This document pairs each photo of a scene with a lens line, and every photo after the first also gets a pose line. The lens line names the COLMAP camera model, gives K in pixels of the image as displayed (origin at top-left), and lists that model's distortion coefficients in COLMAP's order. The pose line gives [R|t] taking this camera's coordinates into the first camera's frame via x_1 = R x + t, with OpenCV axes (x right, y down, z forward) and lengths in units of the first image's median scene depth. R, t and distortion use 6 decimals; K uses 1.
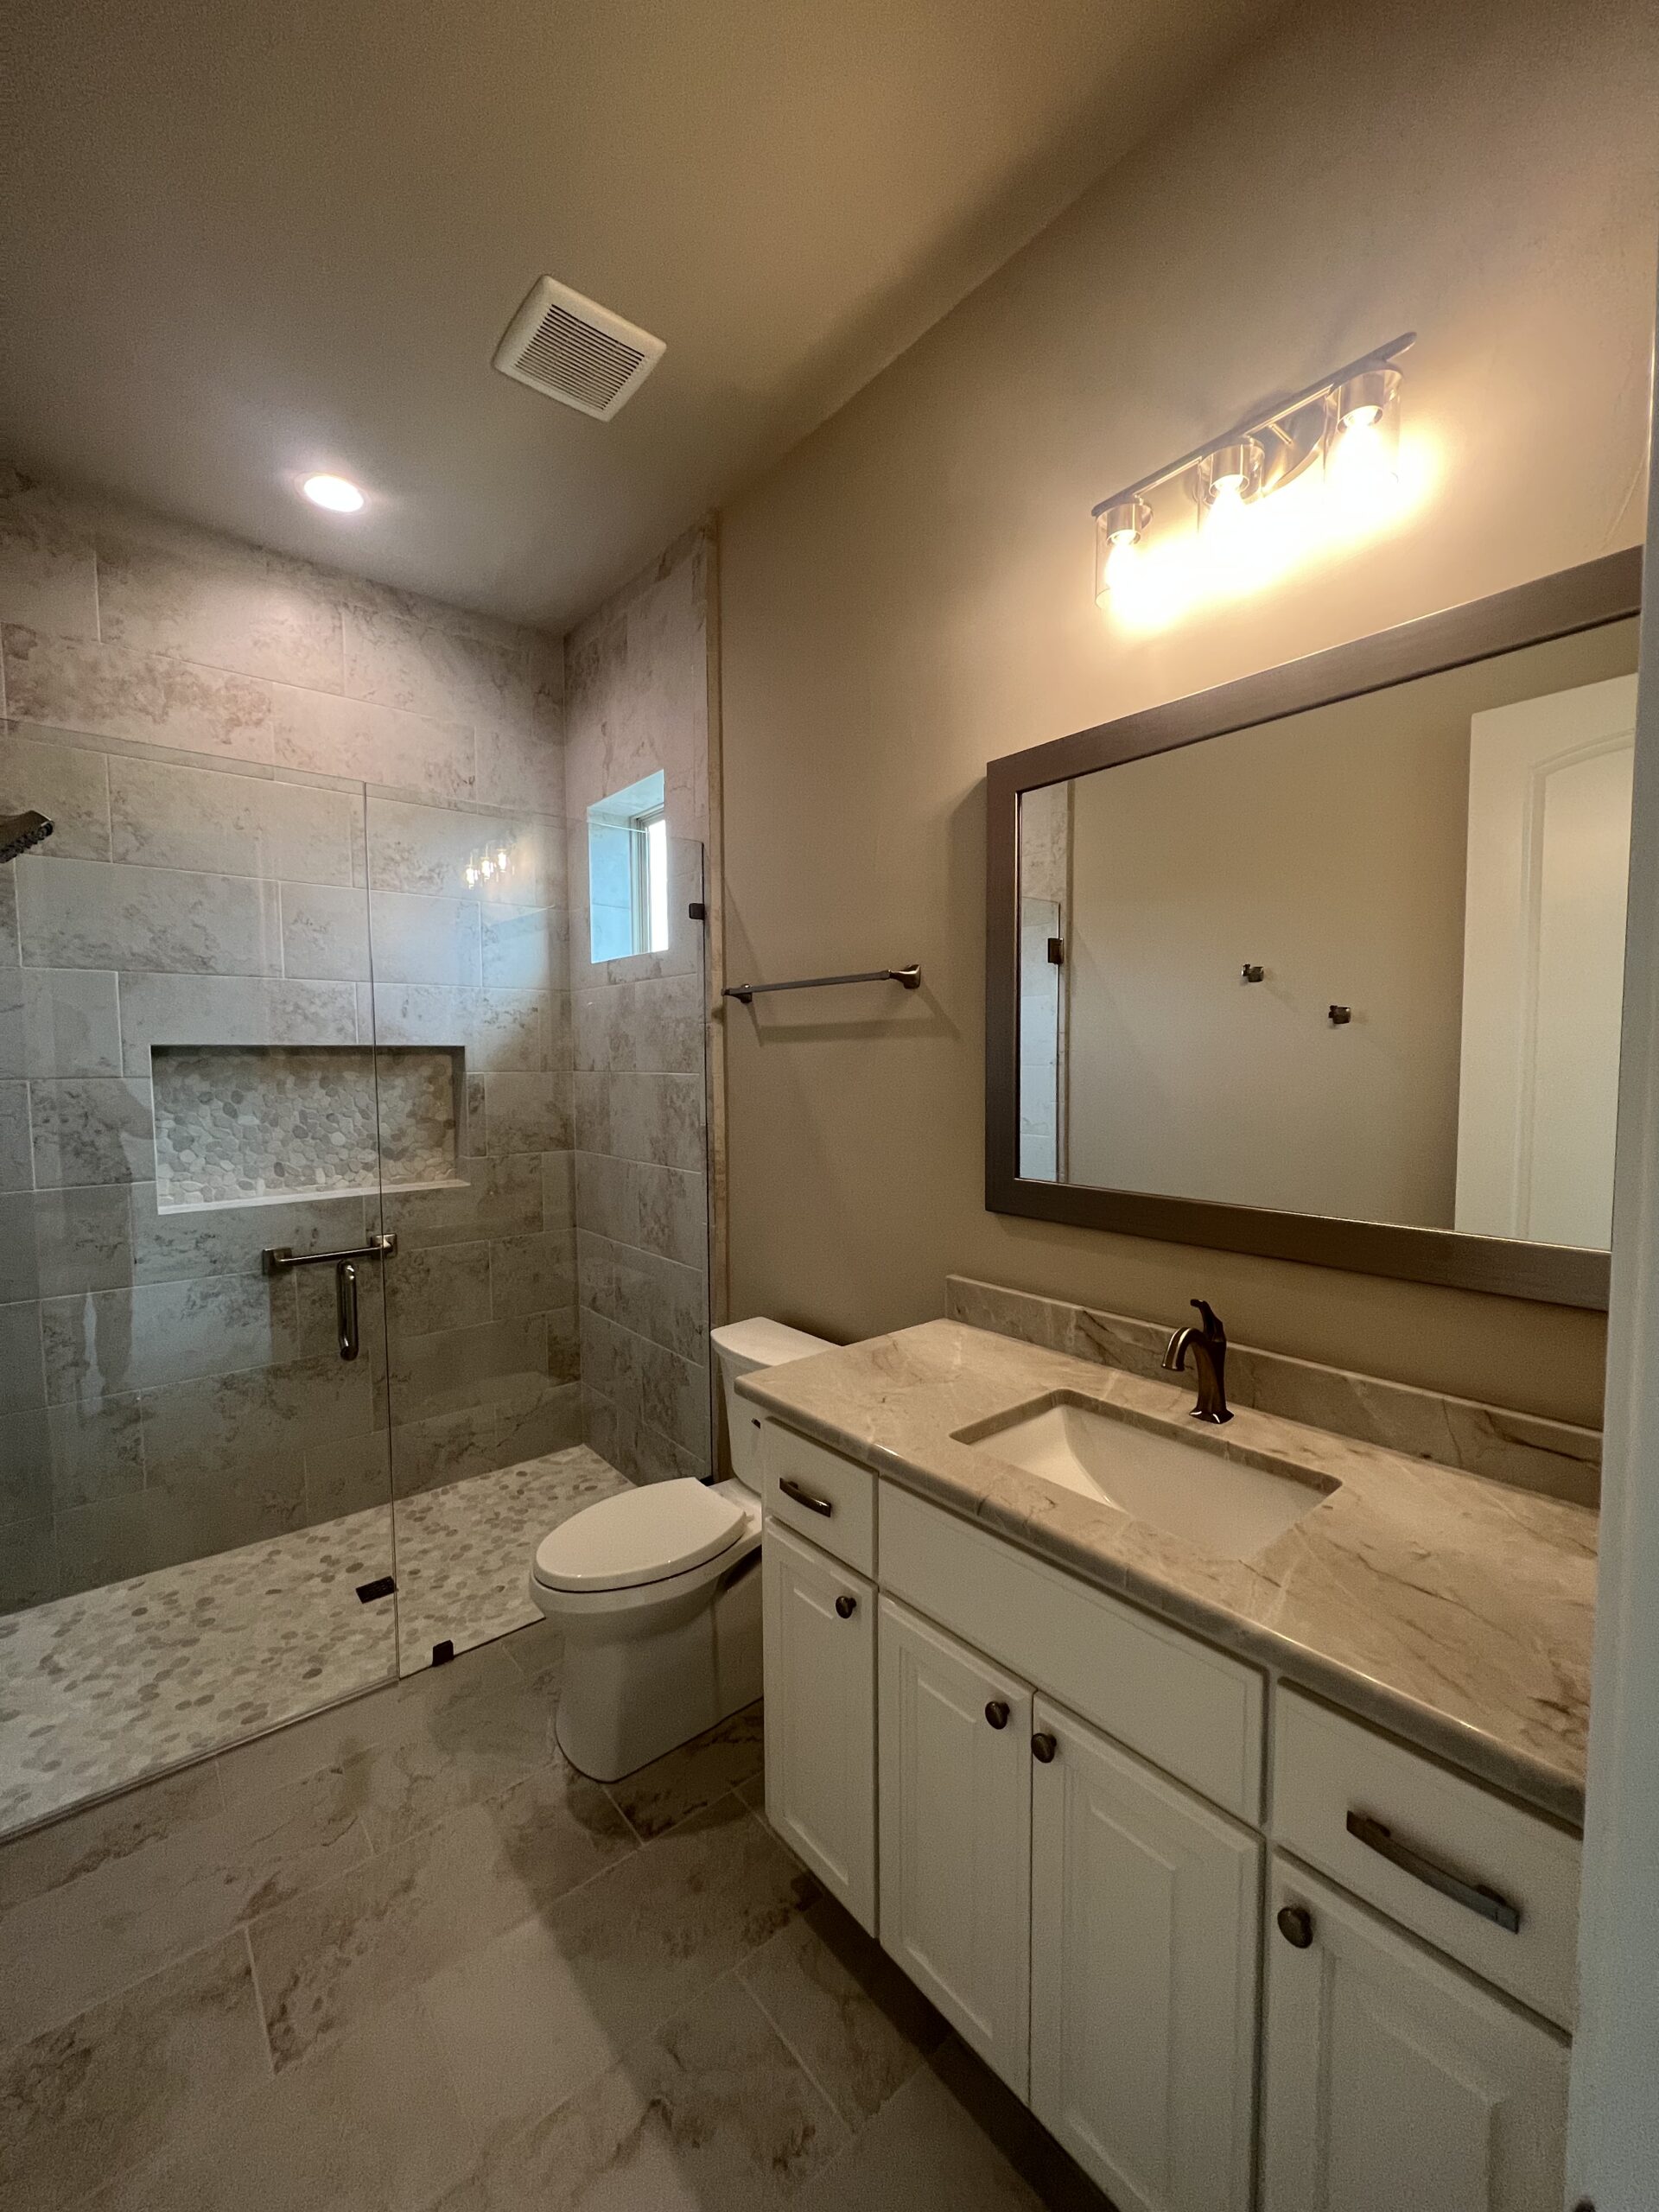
lens RADIAL K [[892.0, 0, 820.3], [0, 892.0, 1116.2], [0, 0, 1]] dist [-0.006745, 0.003058]
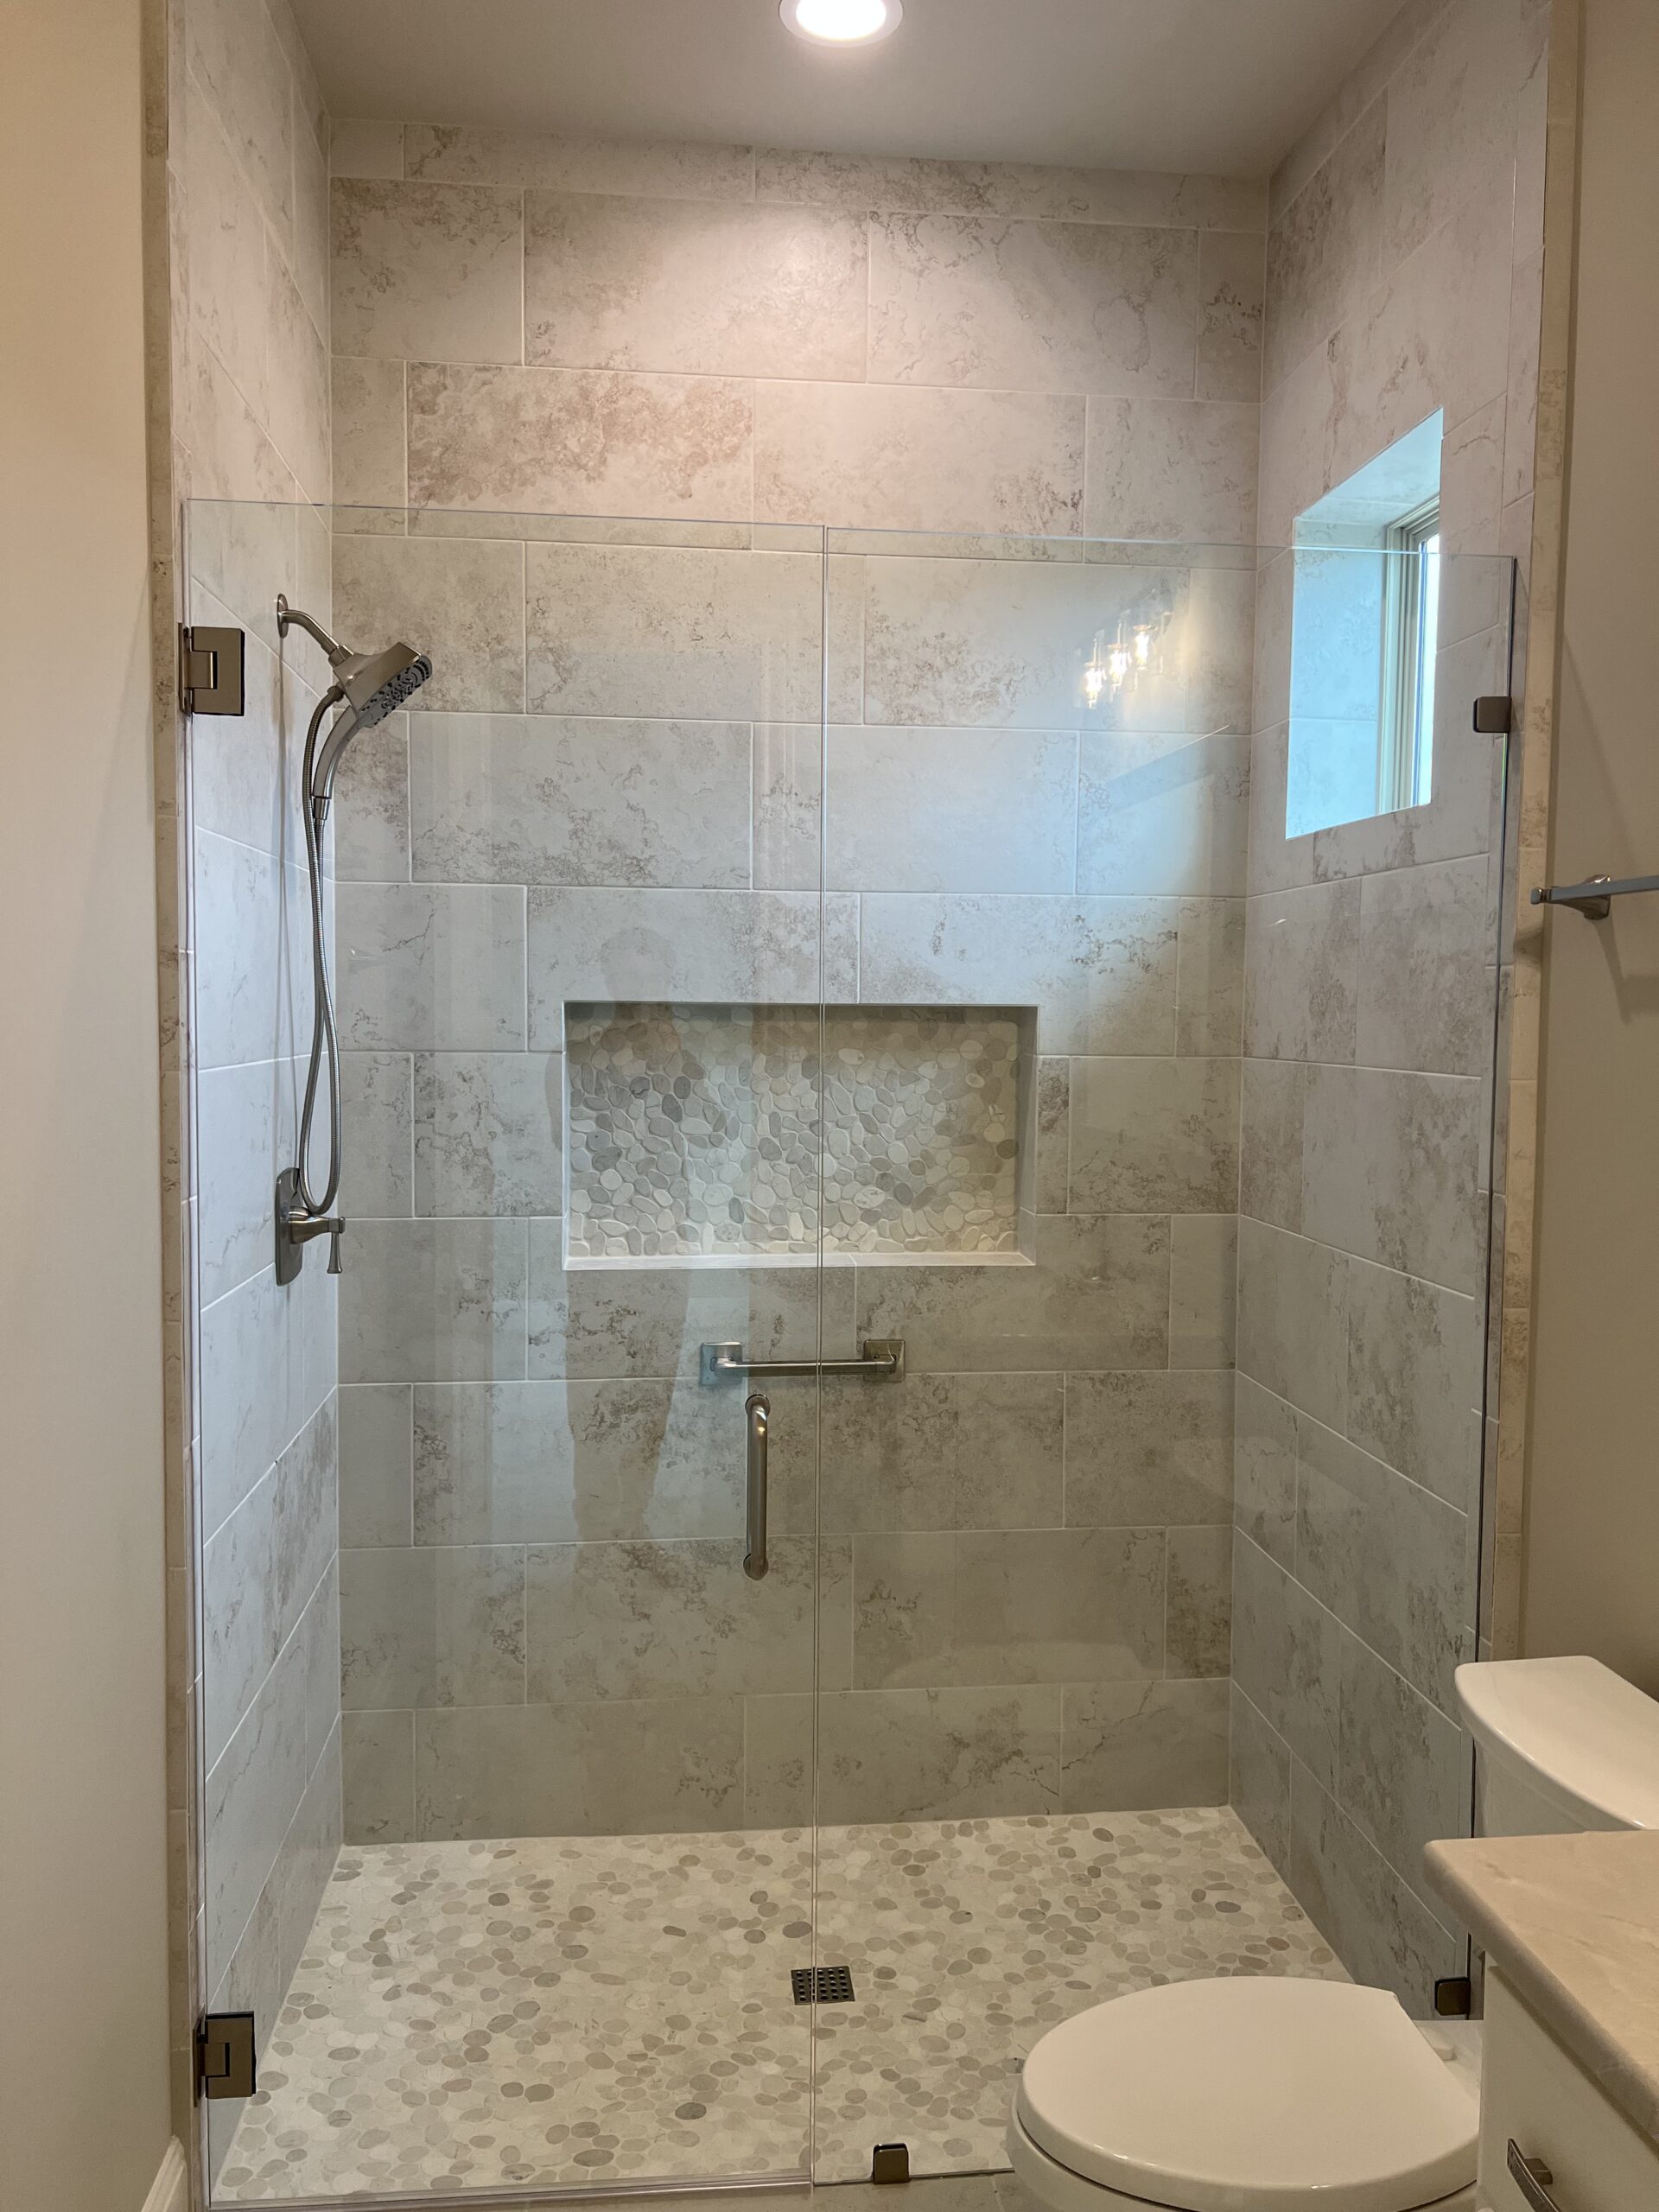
lens RADIAL K [[1660.8, 0, 829.9], [0, 1660.8, 1118.9], [0, 0, 1]] dist [0.068382, -0.081586]
pose [[0.839094, 0.049232, -0.541754, 0.044344], [-0.049322, 0.998680, 0.014363, -0.021427], [0.541745, 0.014669, 0.840415, 0.106214]]
